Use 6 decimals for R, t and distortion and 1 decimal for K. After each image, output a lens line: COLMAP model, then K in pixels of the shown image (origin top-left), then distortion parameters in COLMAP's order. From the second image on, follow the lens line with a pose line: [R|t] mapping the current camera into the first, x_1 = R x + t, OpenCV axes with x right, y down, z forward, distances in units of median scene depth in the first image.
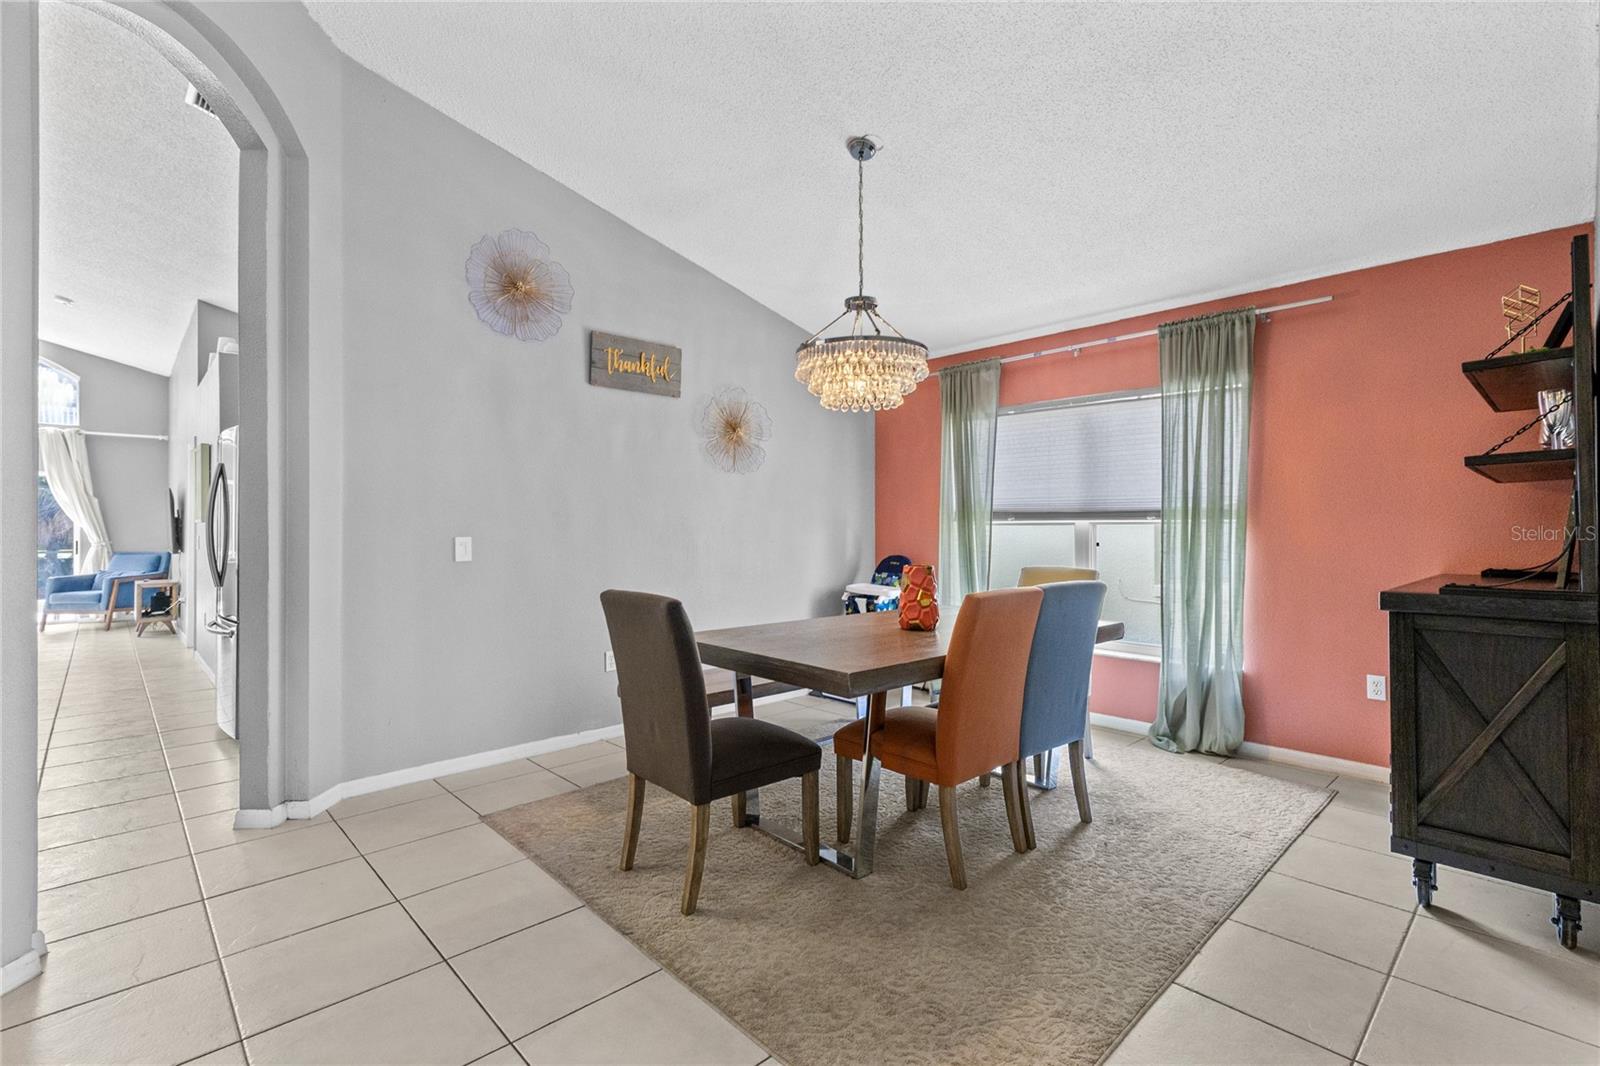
lens RADIAL K [[736.3, 0, 809.4], [0, 736.3, 520.3], [0, 0, 1]] dist [0.005646, 0.000765]
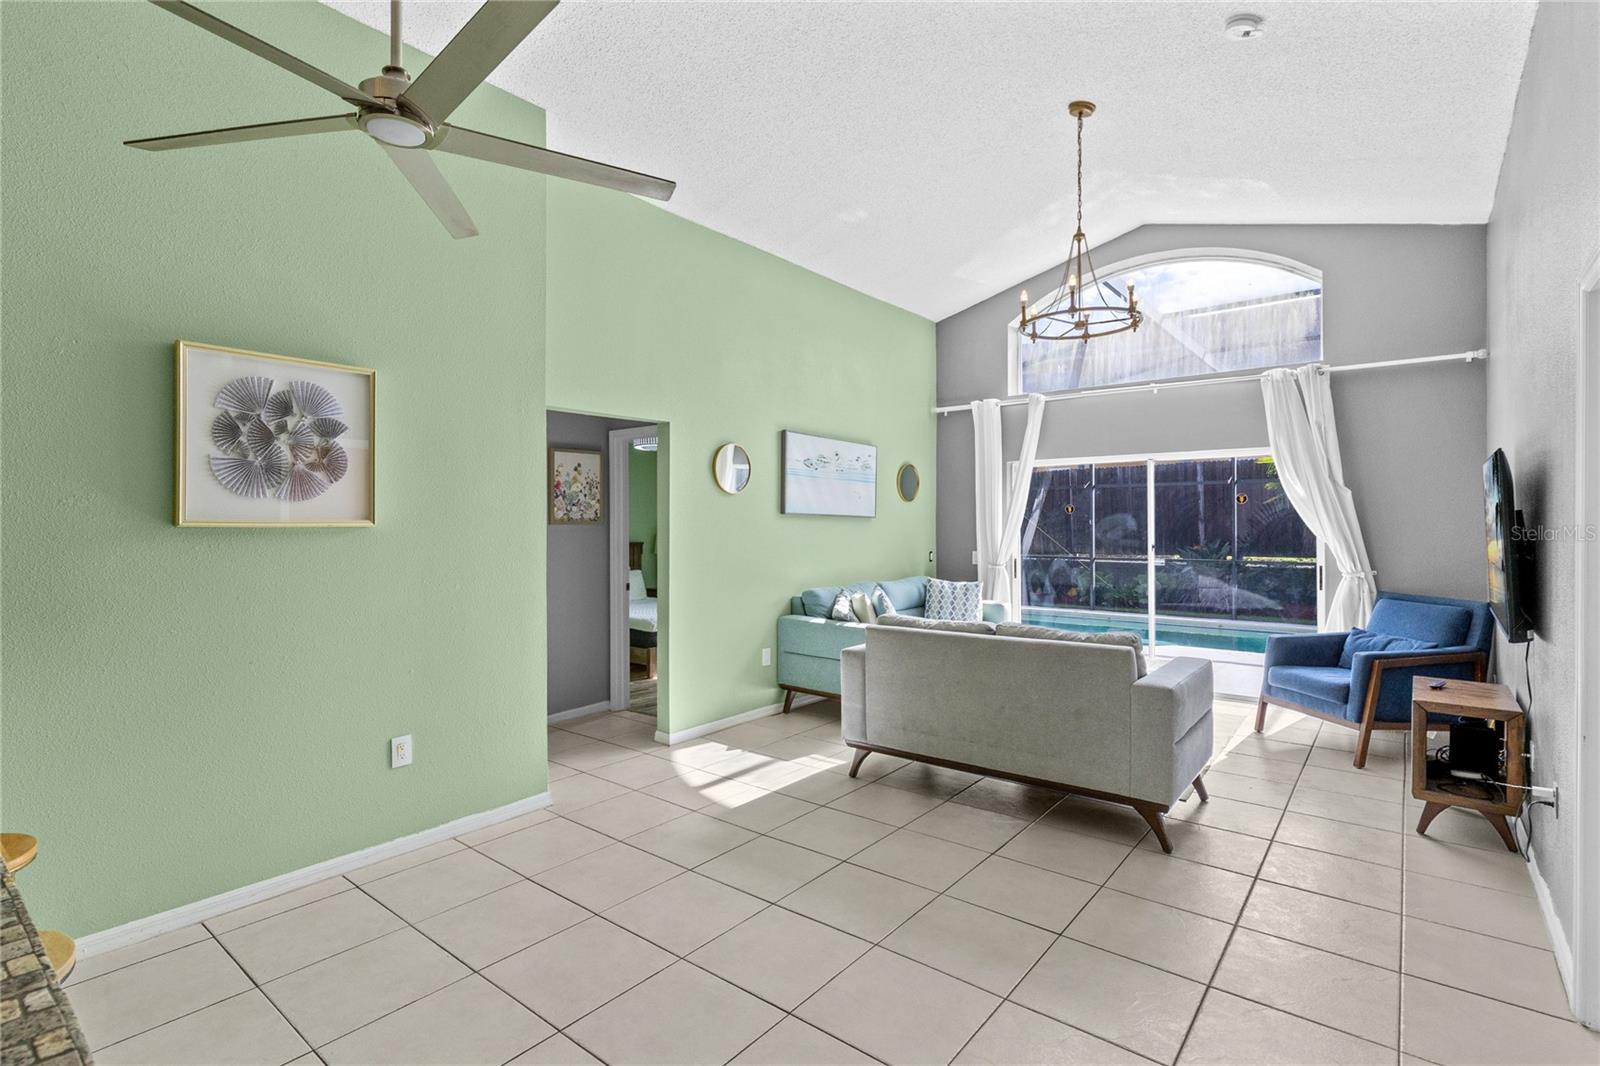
lens RADIAL K [[736.3, 0, 812.6], [0, 736.3, 531.4], [0, 0, 1]] dist [0.005646, 0.000765]
pose [[0.127962, 0.009695, -0.991732, -0.518909], [0.016651, 0.999790, 0.011922, -0.013121], [0.991639, -0.018039, 0.127774, 0.587491]]
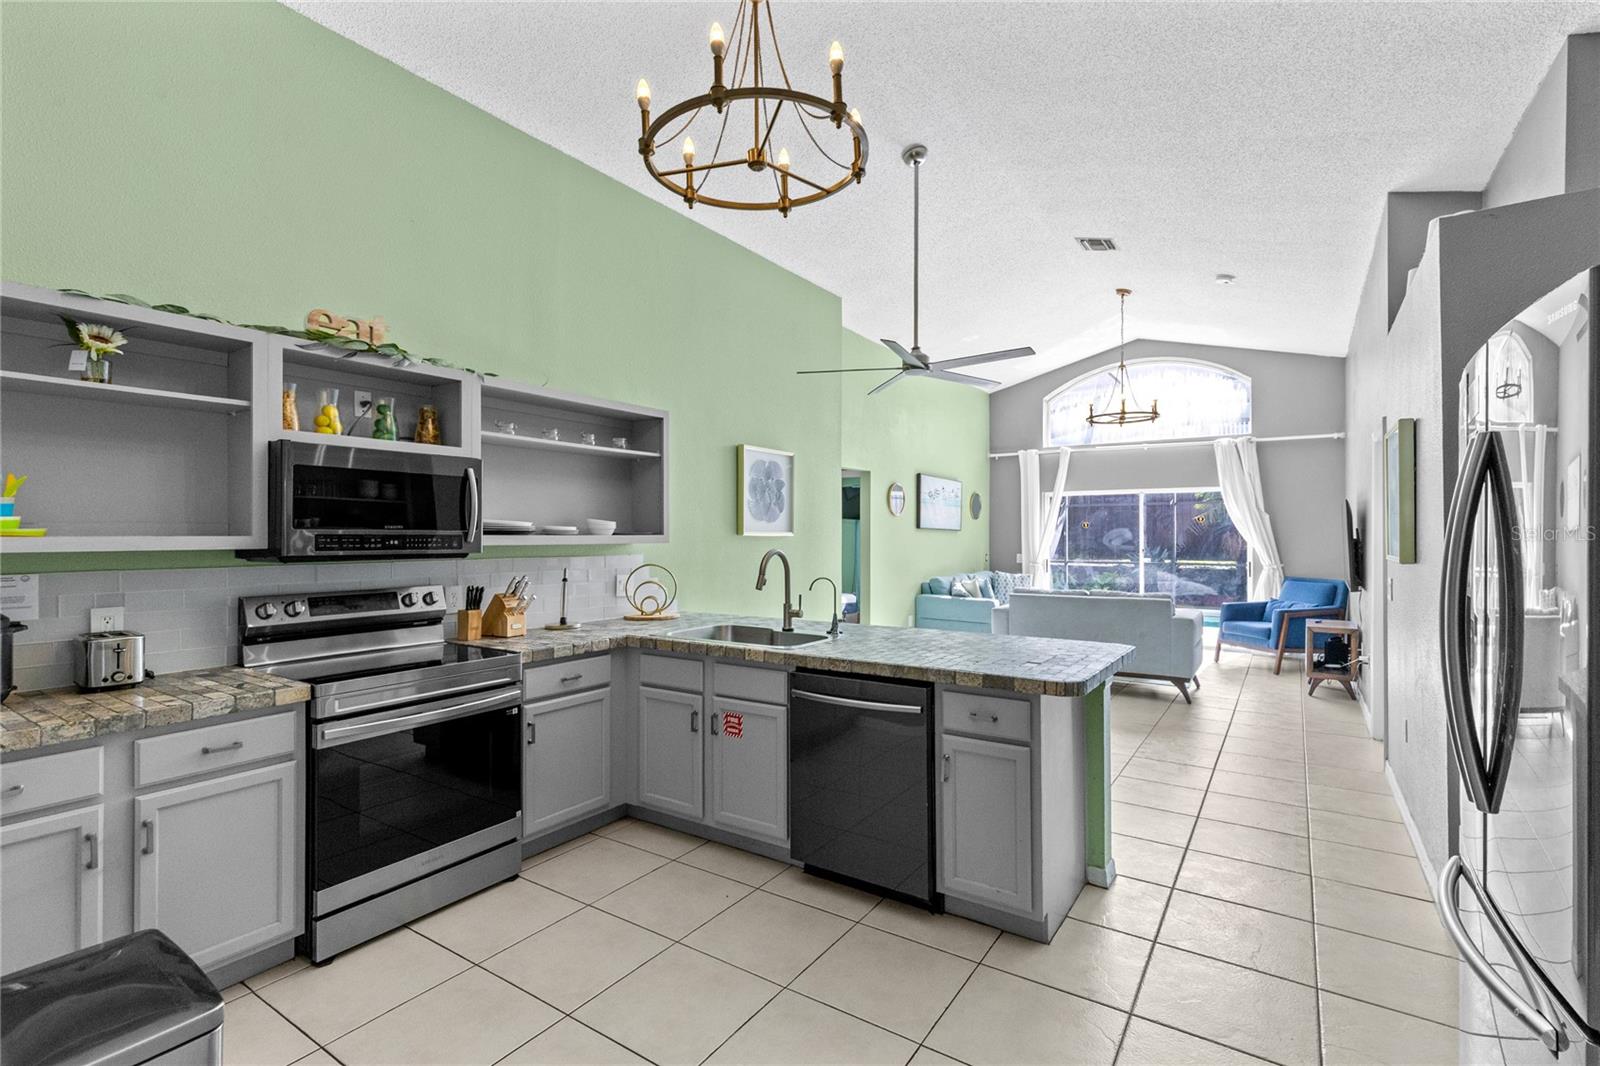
lens RADIAL K [[736.3, 0, 795.0], [0, 736.3, 539.5], [0, 0, 1]] dist [0.005646, 0.000765]
pose [[0.213503, 0.007321, -0.976915, -0.251705], [0.013868, 0.999848, 0.010524, -0.018106], [0.976844, -0.015795, 0.213369, 0.292666]]
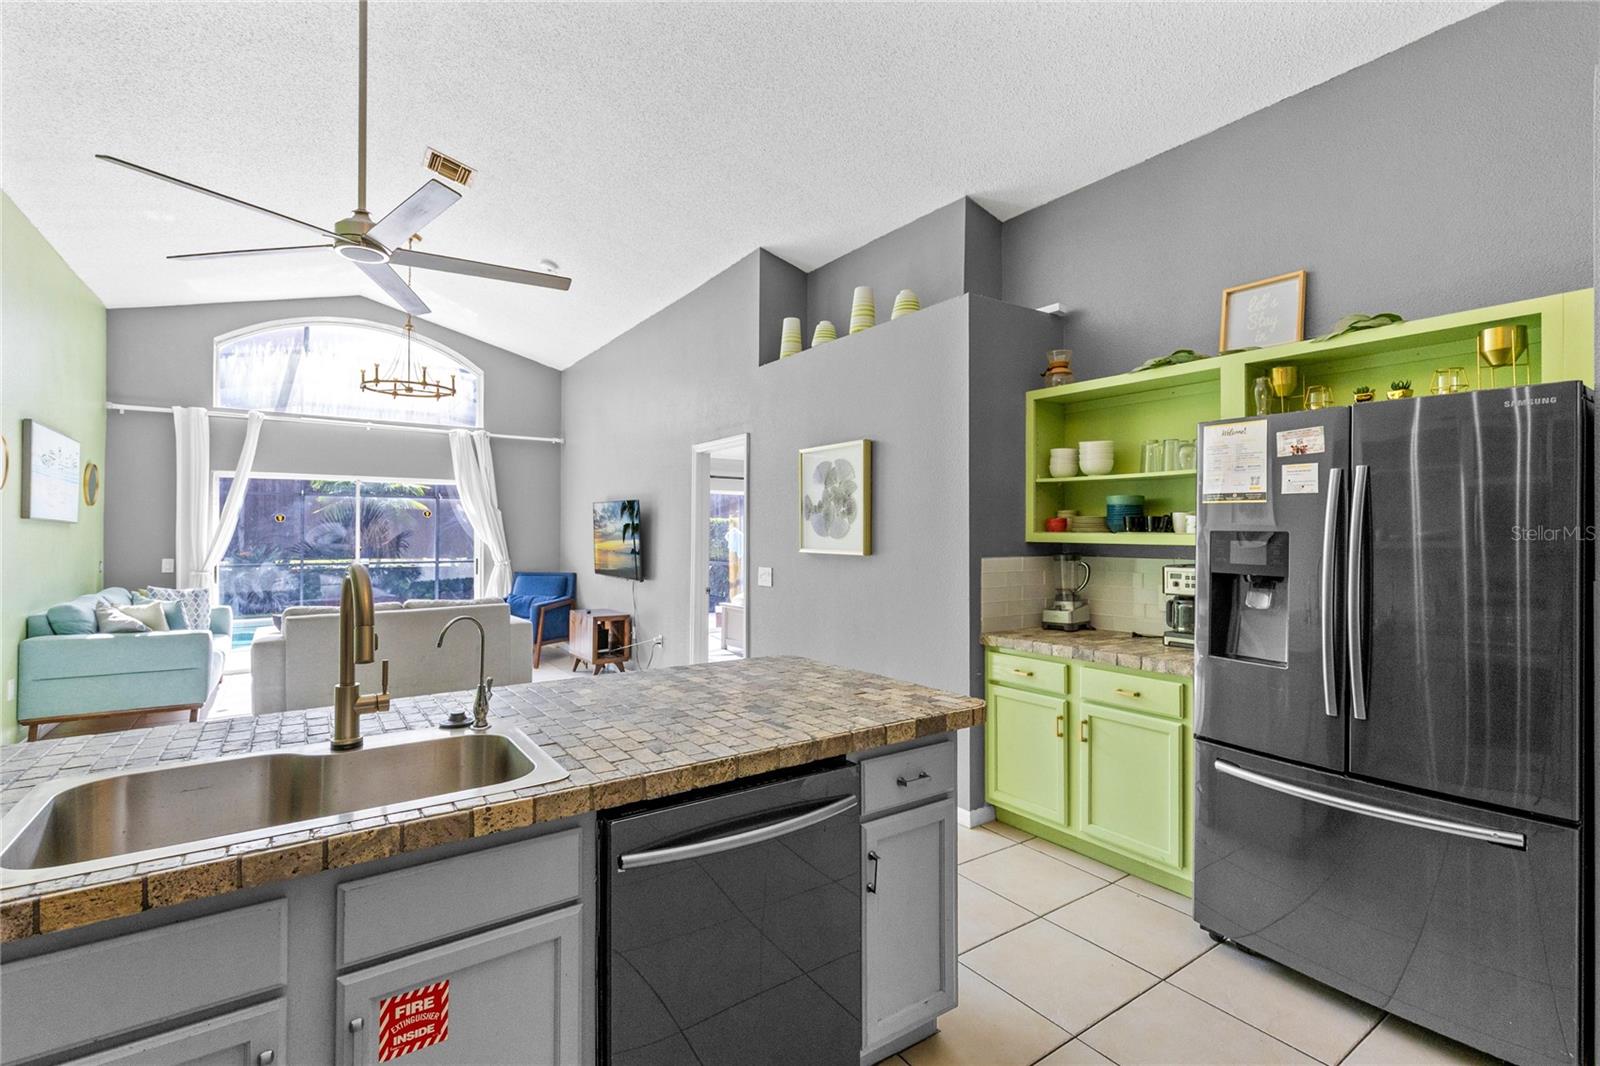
lens RADIAL K [[736.3, 0, 813.9], [0, 736.3, 531.5], [0, 0, 1]] dist [0.005646, 0.000765]
pose [[0.989292, 0.002401, -0.145932, -0.506971], [-0.000391, 0.999905, 0.013801, -0.018742], [0.145951, -0.013596, 0.989198, 0.214363]]
